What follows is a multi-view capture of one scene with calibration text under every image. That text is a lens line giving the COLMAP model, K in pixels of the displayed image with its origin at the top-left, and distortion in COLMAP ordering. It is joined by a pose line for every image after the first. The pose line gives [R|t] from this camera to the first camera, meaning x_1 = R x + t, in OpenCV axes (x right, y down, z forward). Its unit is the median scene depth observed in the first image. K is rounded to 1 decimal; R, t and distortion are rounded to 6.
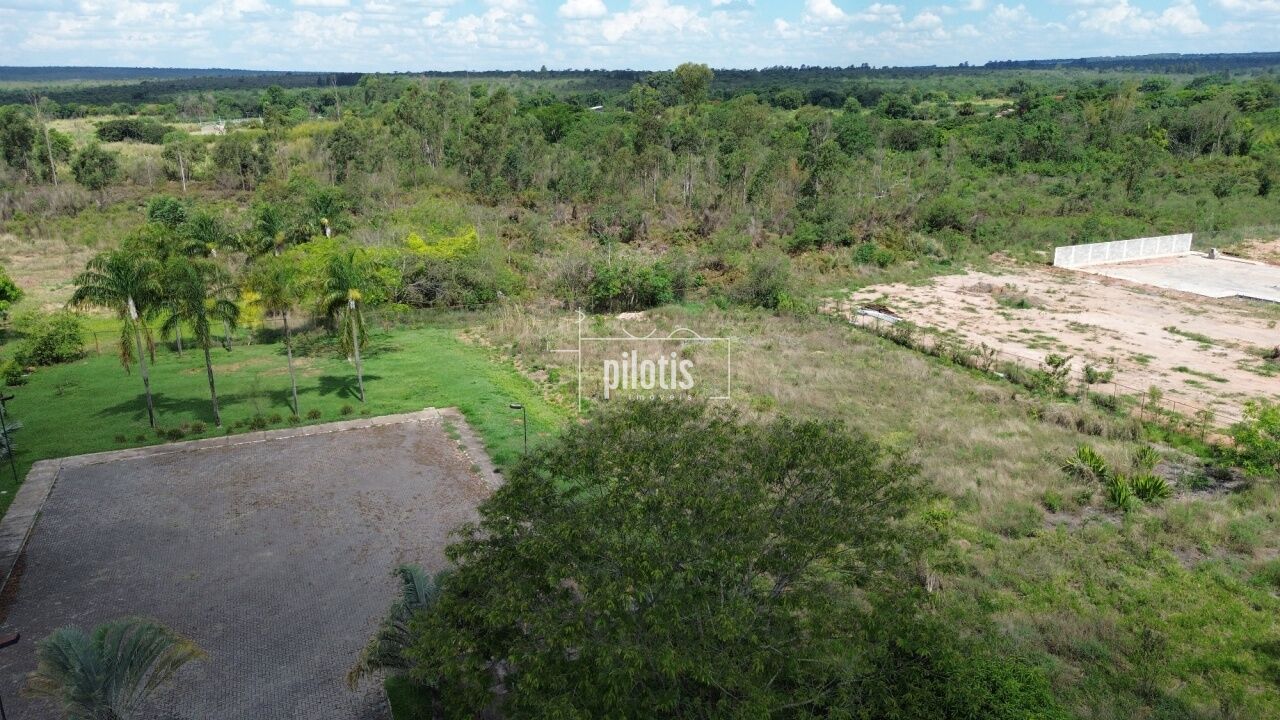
lens RADIAL K [[900.4, 0, 640.0], [0, 900.4, 360.0], [0, 0, 1]] dist [0.053369, -0.043612]
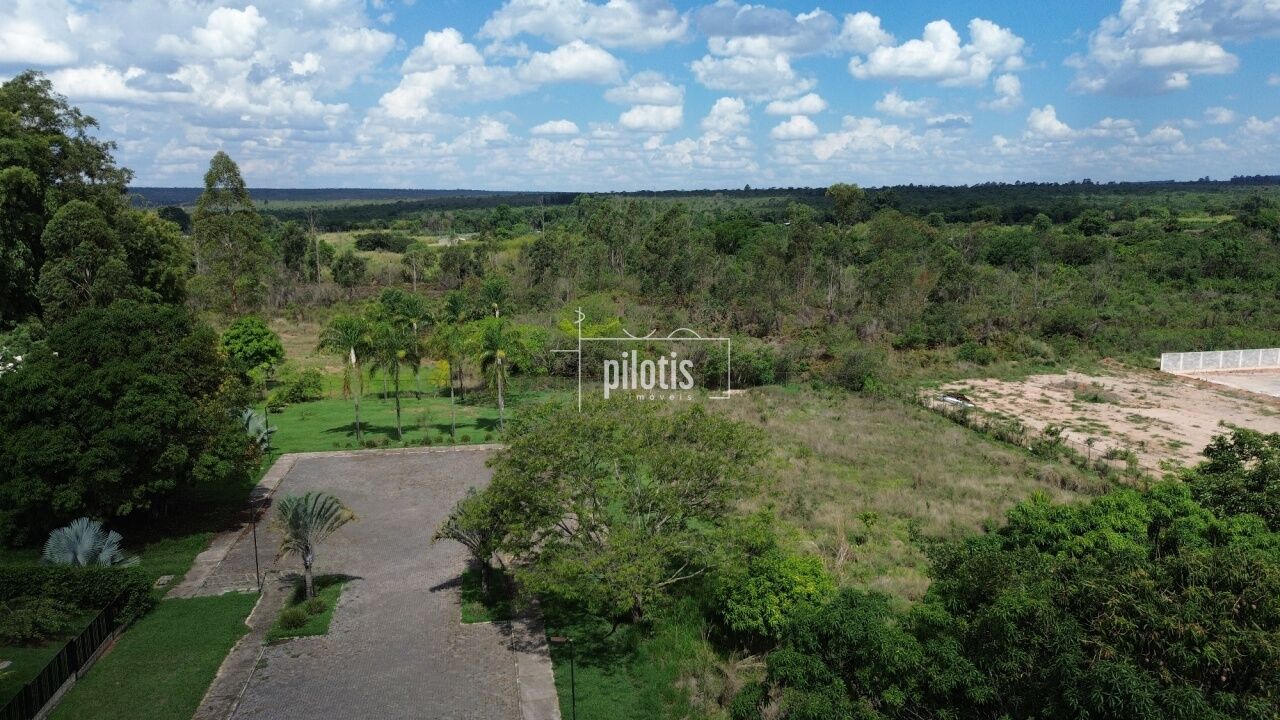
lens RADIAL K [[898.0, 0, 640.0], [0, 898.0, 360.0], [0, 0, 1]] dist [0.065937, -0.062199]
pose [[0.975095, 0.037280, -0.218630, 0.099468], [-0.063497, 0.991433, -0.114144, 0.041640], [0.212502, 0.125184, 0.969109, -0.145064]]
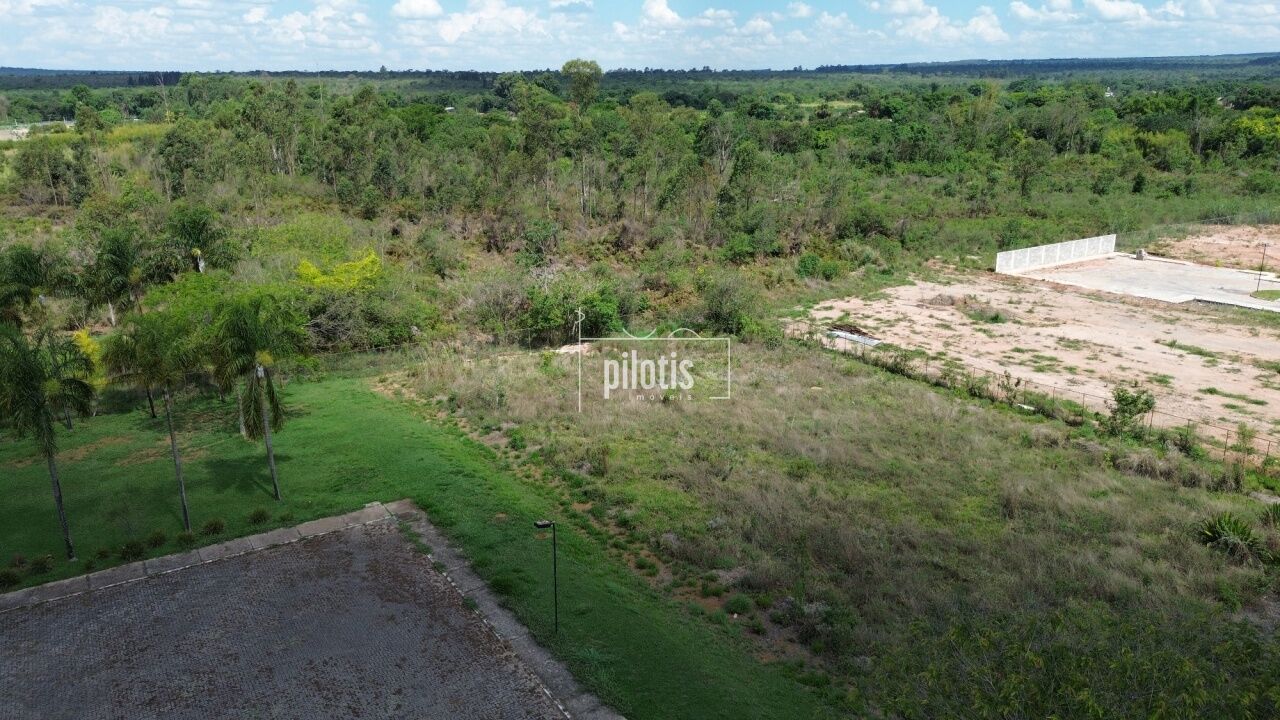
lens RADIAL K [[900.4, 0, 640.0], [0, 900.4, 360.0], [0, 0, 1]] dist [0.053369, -0.043612]
pose [[0.986184, -0.046549, 0.158978, -0.068686], [0.046883, 0.998899, 0.001650, -0.030244], [-0.158880, 0.005826, 0.987281, 0.117932]]
